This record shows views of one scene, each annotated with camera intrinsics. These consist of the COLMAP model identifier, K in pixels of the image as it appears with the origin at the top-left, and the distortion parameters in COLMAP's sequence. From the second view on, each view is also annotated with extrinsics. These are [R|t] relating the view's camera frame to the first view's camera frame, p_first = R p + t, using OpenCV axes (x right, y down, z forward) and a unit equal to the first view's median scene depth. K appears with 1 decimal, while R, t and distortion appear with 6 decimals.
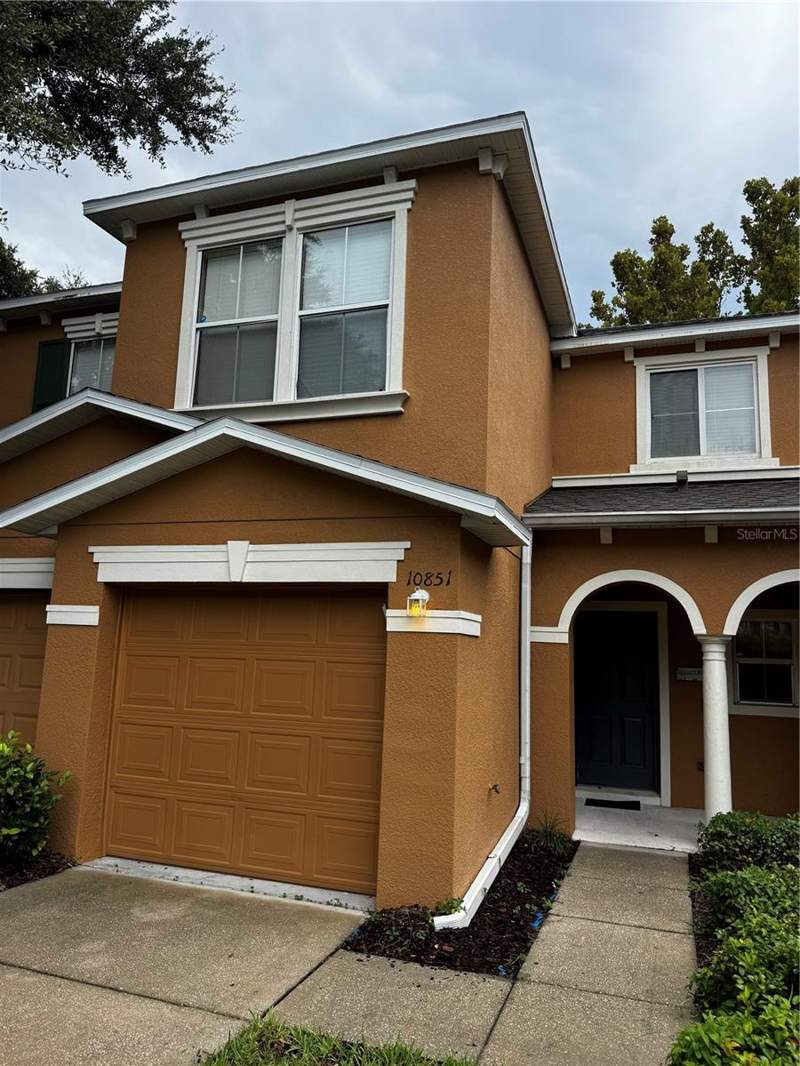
lens RADIAL K [[744.8, 0, 396.8], [0, 744.8, 523.2], [0, 0, 1]] dist [0.070207, -0.105864]
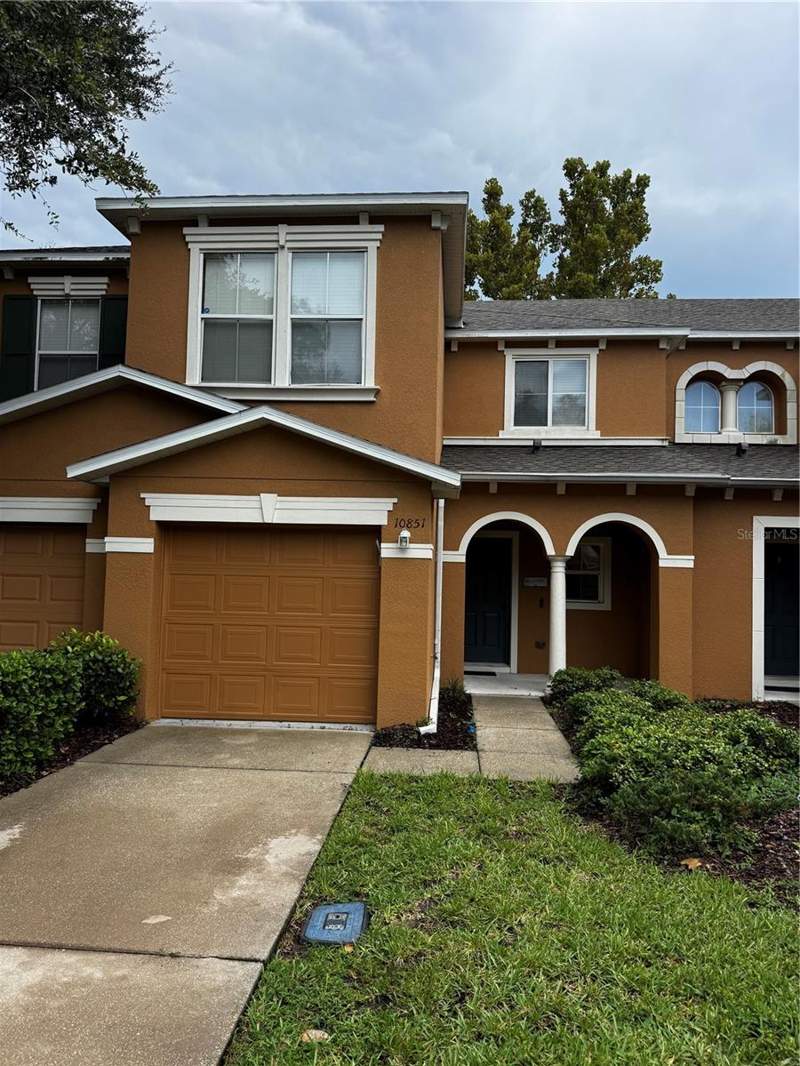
lens RADIAL K [[744.8, 0, 396.8], [0, 744.8, 523.2], [0, 0, 1]] dist [0.070207, -0.105864]
pose [[0.965695, 0.005704, 0.259615, -0.281122], [-0.034942, 0.993520, 0.108148, -0.066392], [-0.257316, -0.113510, 0.959637, -0.340146]]
